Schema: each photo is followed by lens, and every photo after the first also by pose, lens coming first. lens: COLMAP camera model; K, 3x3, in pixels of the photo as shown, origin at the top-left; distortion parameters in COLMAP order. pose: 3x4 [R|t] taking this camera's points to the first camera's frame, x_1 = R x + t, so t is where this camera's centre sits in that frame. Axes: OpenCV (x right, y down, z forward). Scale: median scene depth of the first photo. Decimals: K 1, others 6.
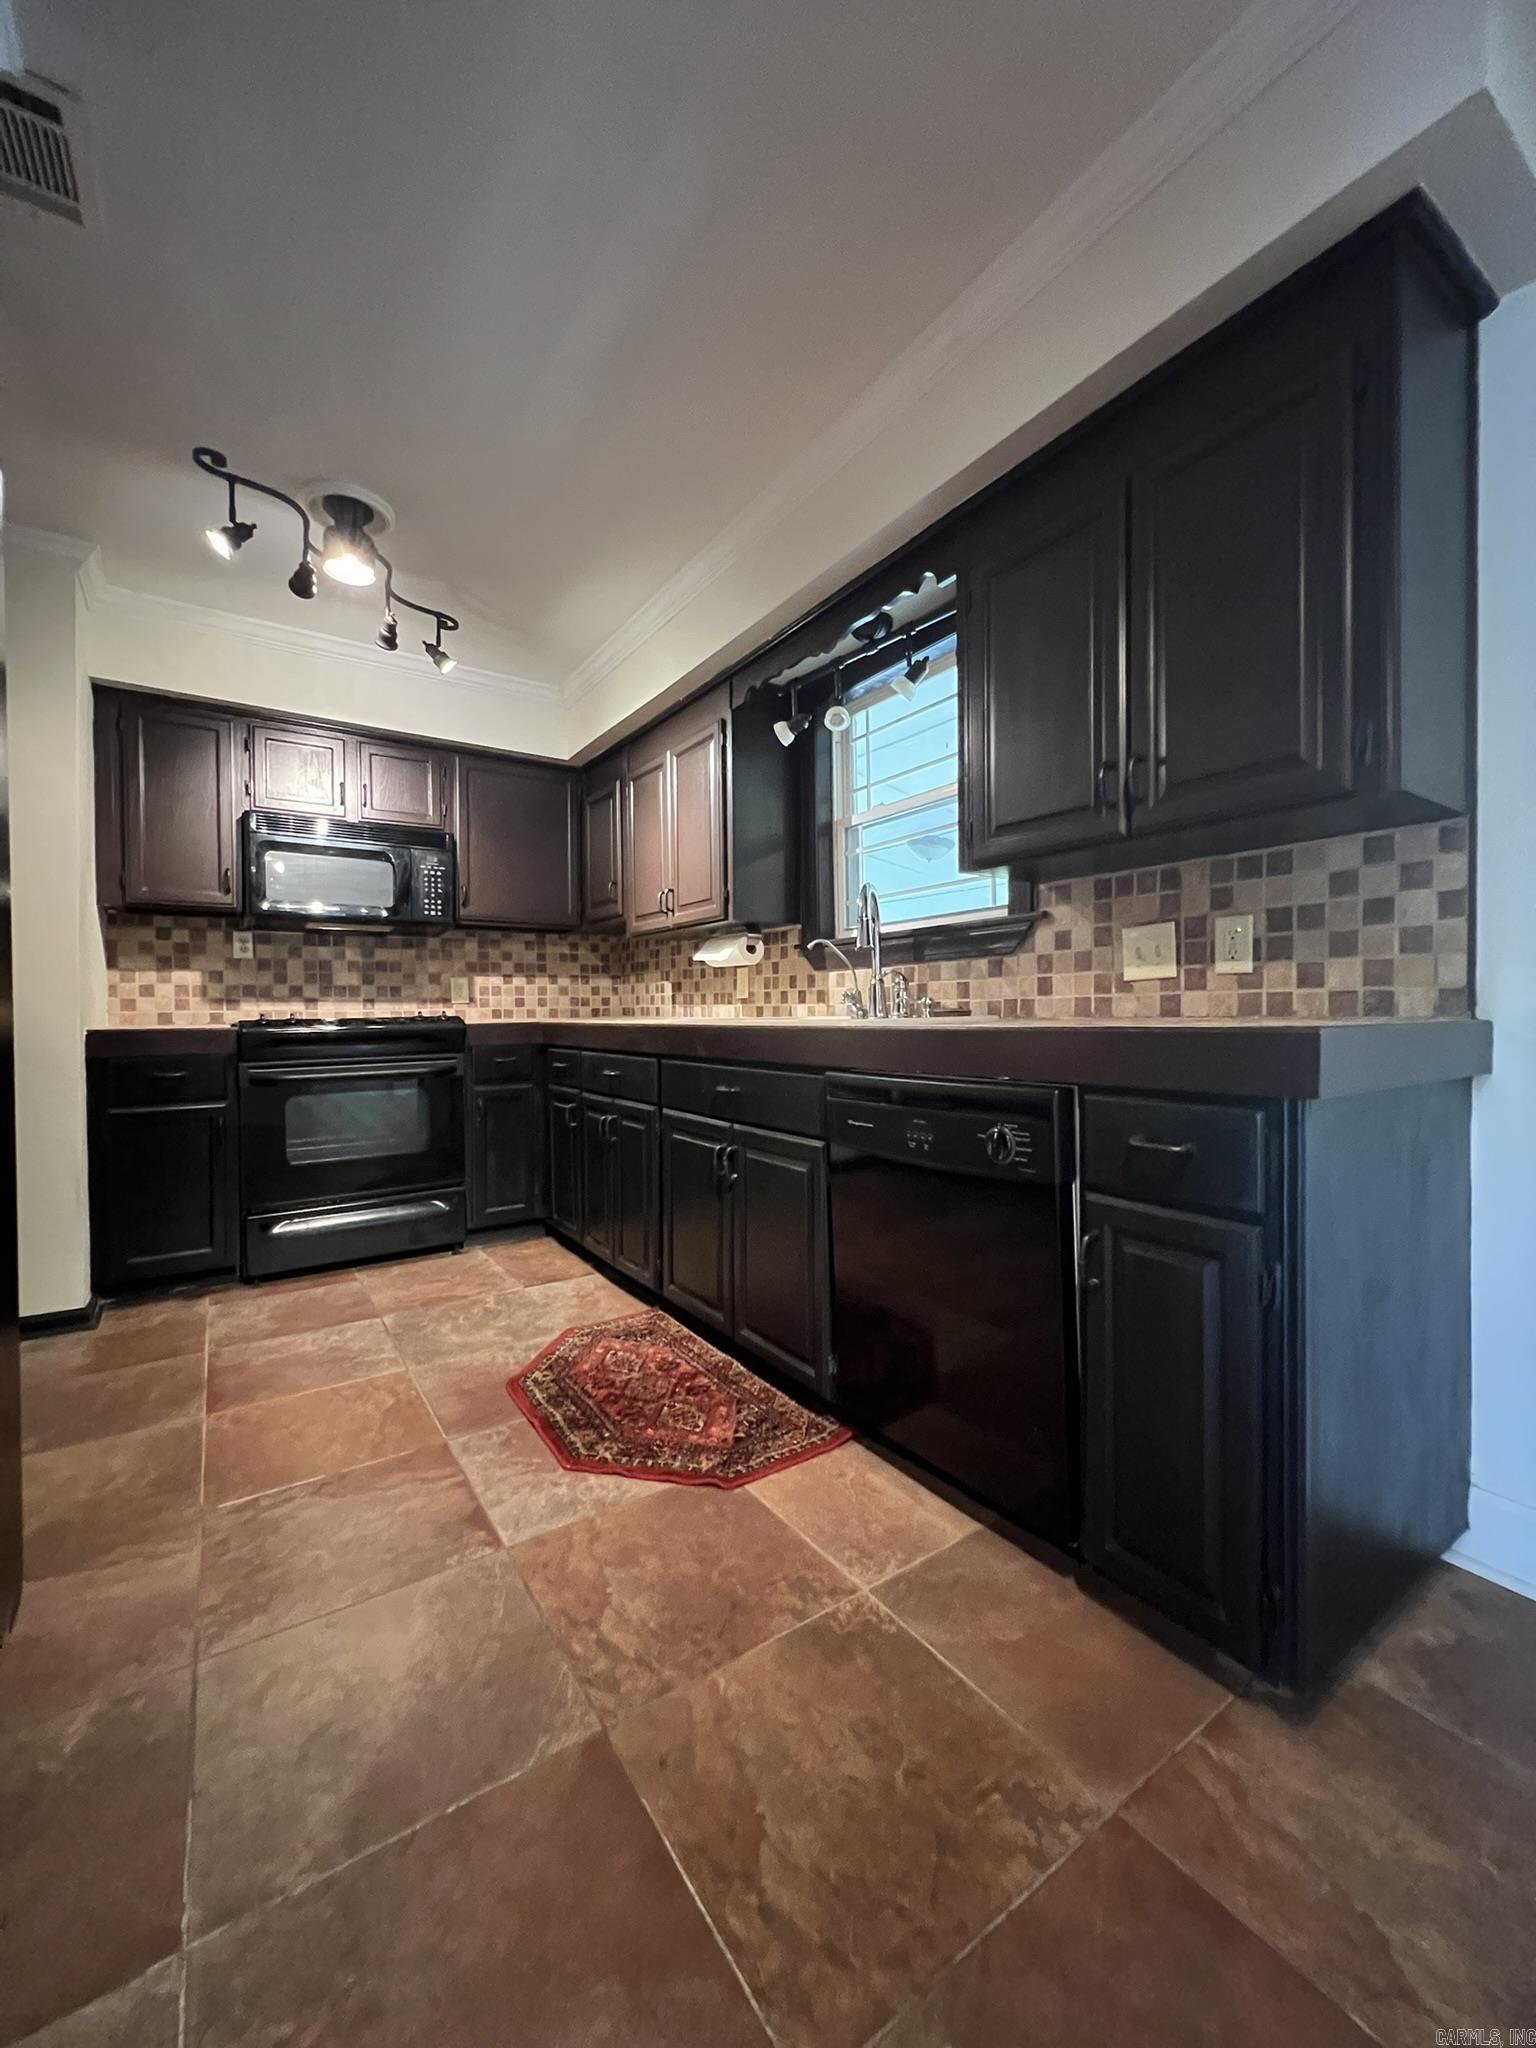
lens RADIAL K [[817.0, 0, 774.6], [0, 817.0, 1019.7], [0, 0, 1]] dist [-0.001232, 0.000163]
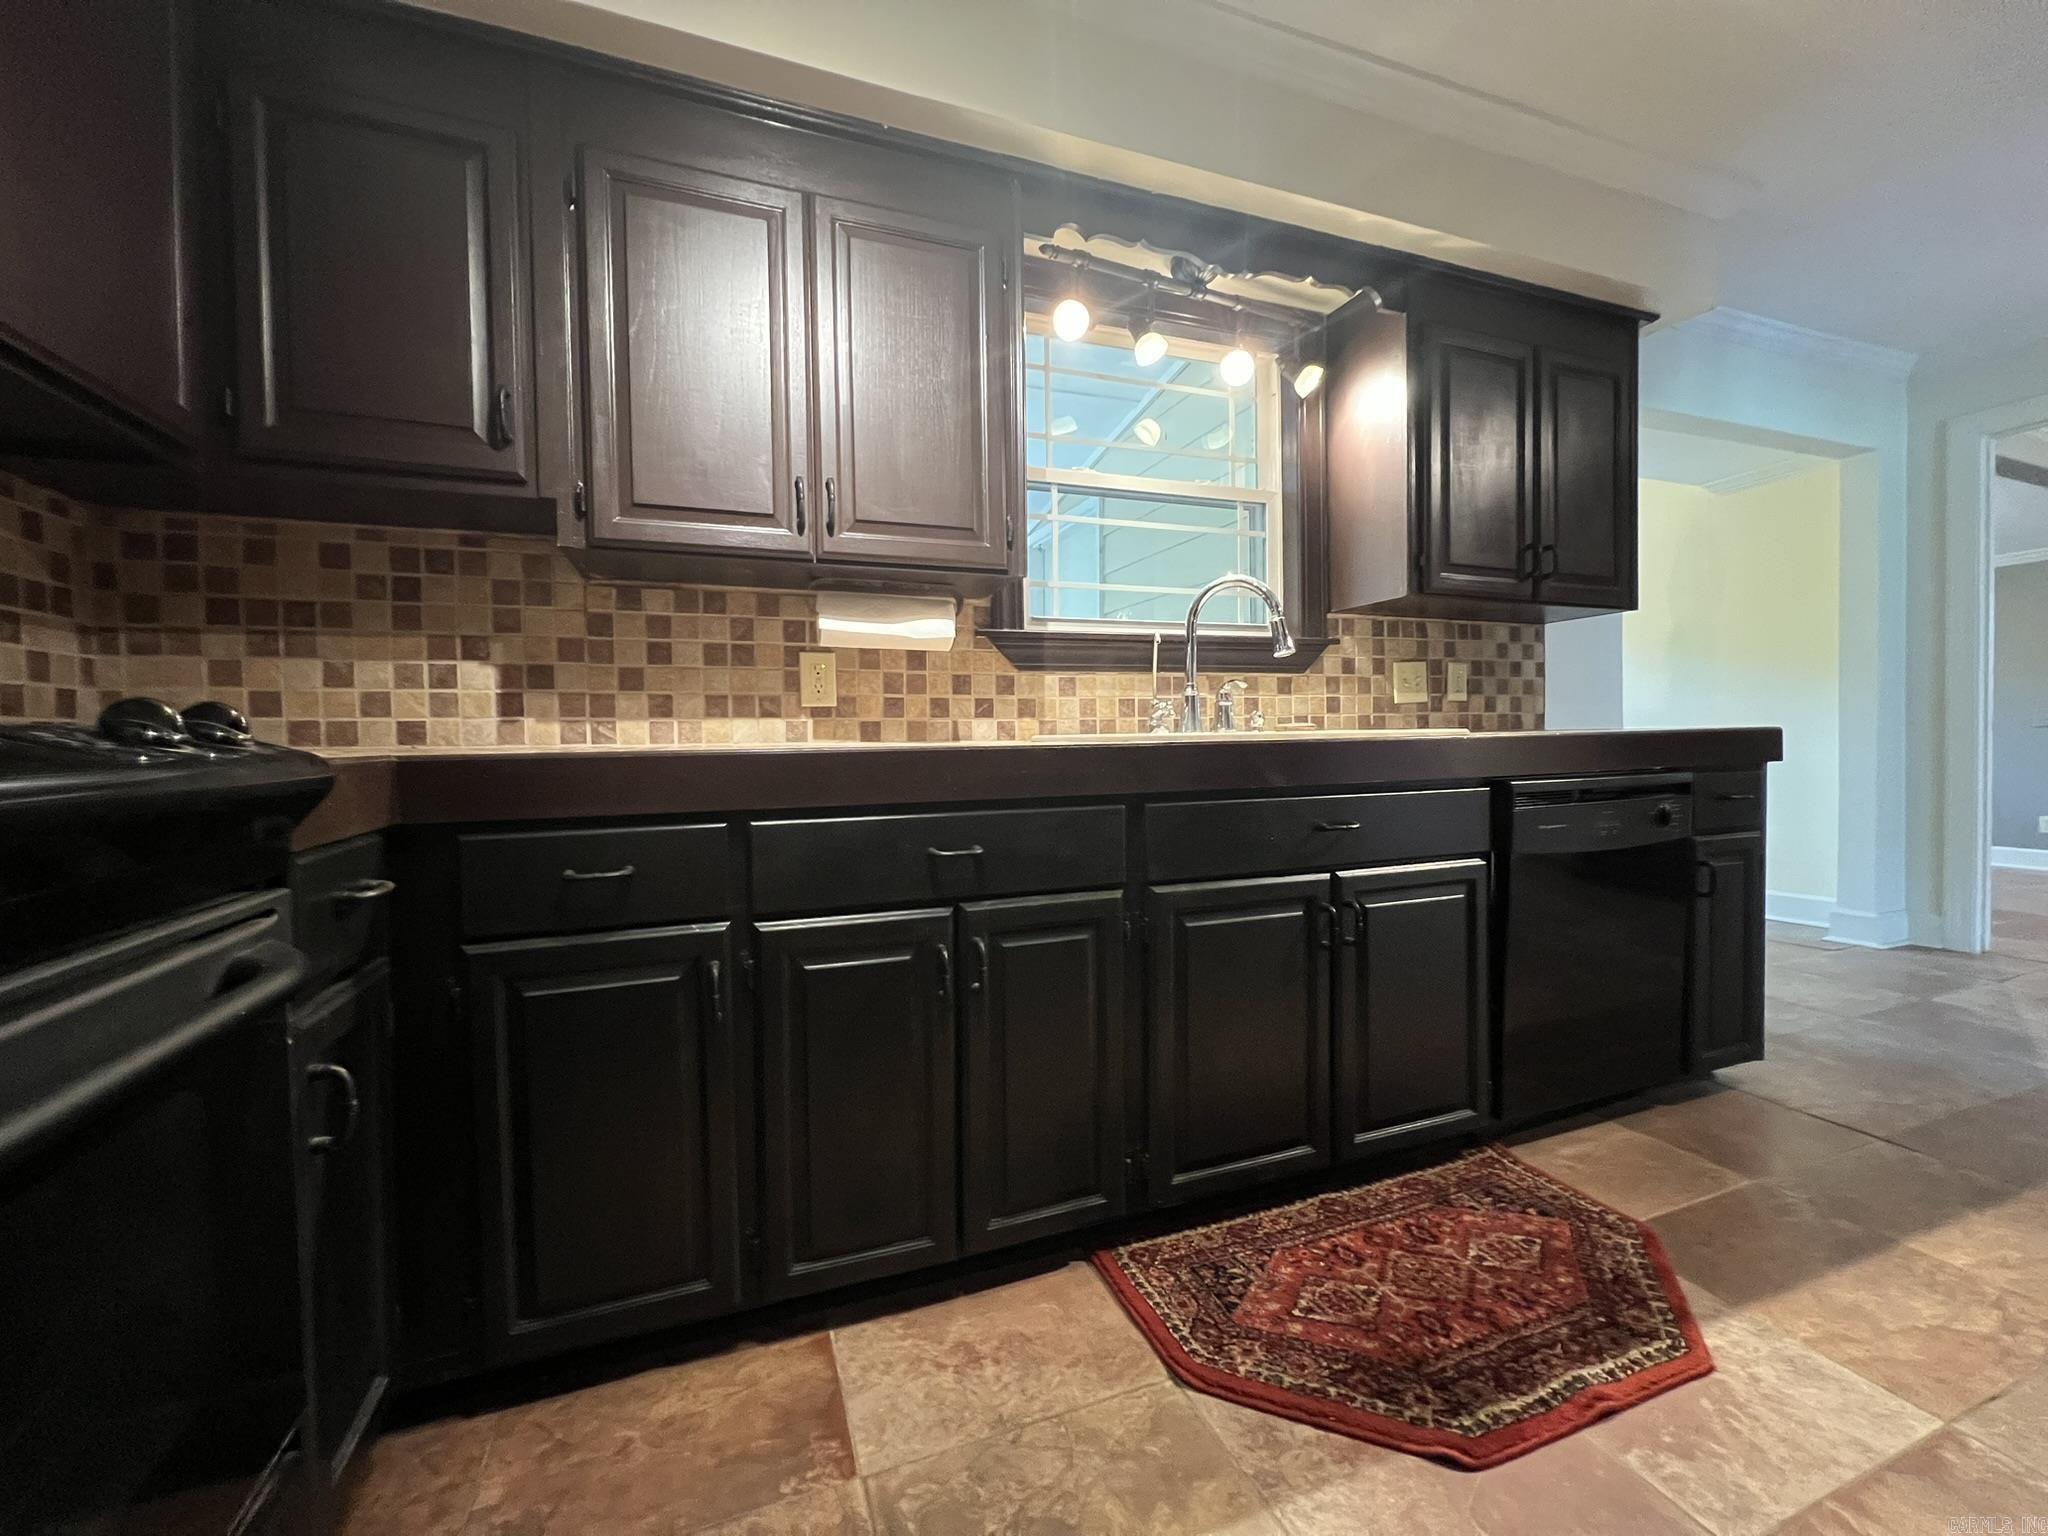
lens RADIAL K [[815.2, 0, 1018.1], [0, 815.2, 764.6], [0, 0, 1]] dist [-0.002470, -0.000131]
pose [[0.241040, -0.022968, 0.970243, -0.896677], [0.023964, 0.999556, 0.017709, 0.011110], [-0.970219, 0.018983, 0.241483, 1.185667]]
